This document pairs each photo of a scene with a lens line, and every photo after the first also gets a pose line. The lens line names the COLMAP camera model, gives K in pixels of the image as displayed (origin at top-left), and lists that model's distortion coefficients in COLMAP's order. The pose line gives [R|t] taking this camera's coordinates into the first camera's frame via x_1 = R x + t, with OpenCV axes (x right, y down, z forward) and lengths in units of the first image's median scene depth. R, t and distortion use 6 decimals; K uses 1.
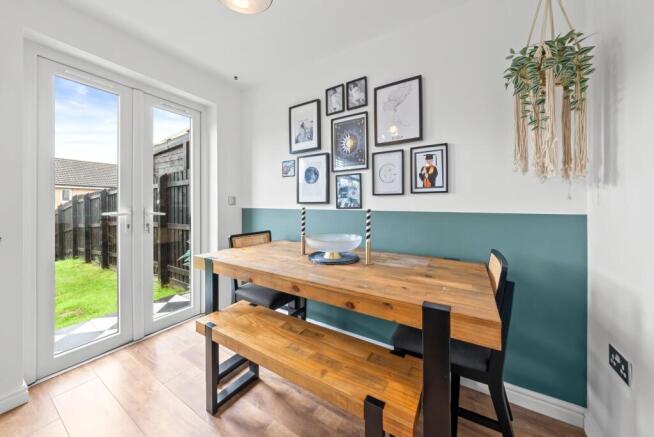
lens RADIAL K [[225.2, 0, 328.9], [0, 225.2, 204.0], [0, 0, 1]] dist [-0.002209, 0.000634]
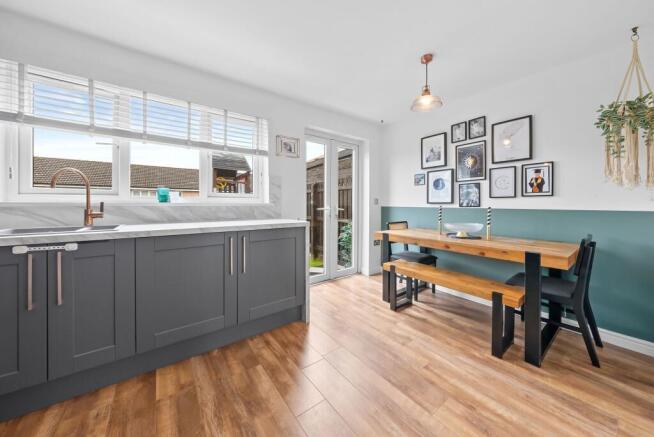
lens RADIAL K [[225.2, 0, 330.2], [0, 225.2, 207.6], [0, 0, 1]] dist [-0.002209, 0.000634]
pose [[0.931180, 0.005104, -0.364523, -0.244986], [0.002846, 0.999770, 0.021271, -0.009315], [0.364548, -0.020845, 0.930951, -0.765206]]
